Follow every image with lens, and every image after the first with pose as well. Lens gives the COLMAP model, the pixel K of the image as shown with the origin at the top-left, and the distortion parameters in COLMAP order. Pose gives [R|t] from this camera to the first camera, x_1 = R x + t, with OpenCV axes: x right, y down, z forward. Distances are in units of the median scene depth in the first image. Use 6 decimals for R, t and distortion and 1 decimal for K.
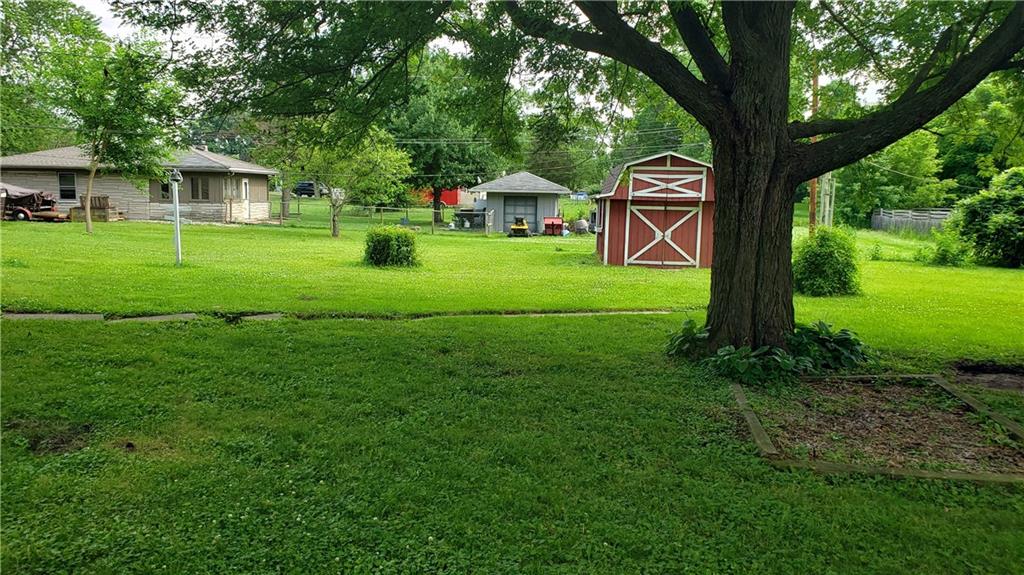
lens RADIAL K [[800.5, 0, 511.9], [0, 800.5, 285.5], [0, 0, 1]] dist [0.082172, -0.076373]
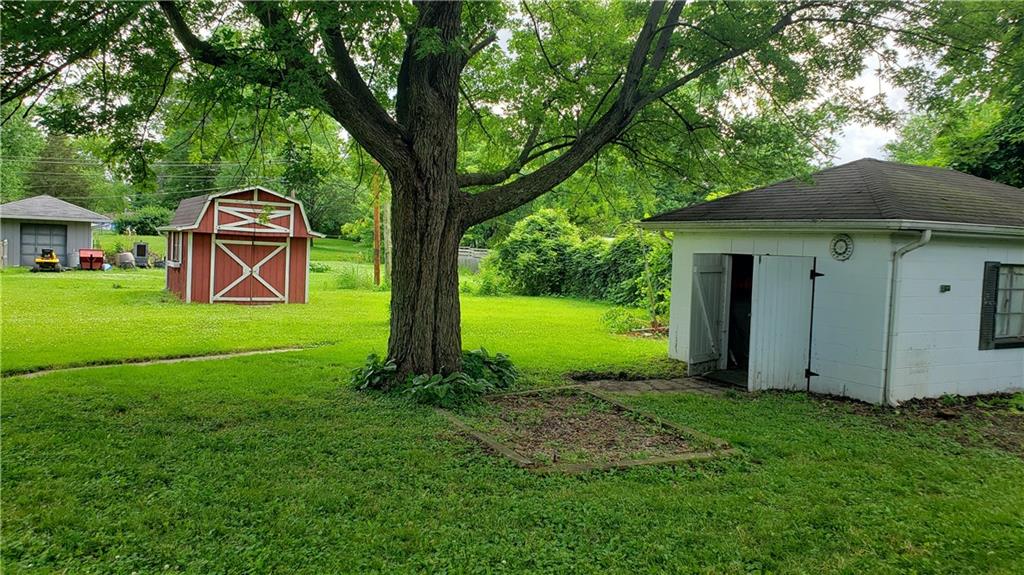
lens RADIAL K [[800.5, 0, 516.0], [0, 800.5, 283.8], [0, 0, 1]] dist [0.082172, -0.076373]
pose [[0.818158, -0.013393, 0.574838, -0.112606], [0.037721, 0.998825, -0.030417, -0.004851], [-0.573755, 0.046569, 0.817702, 0.017529]]
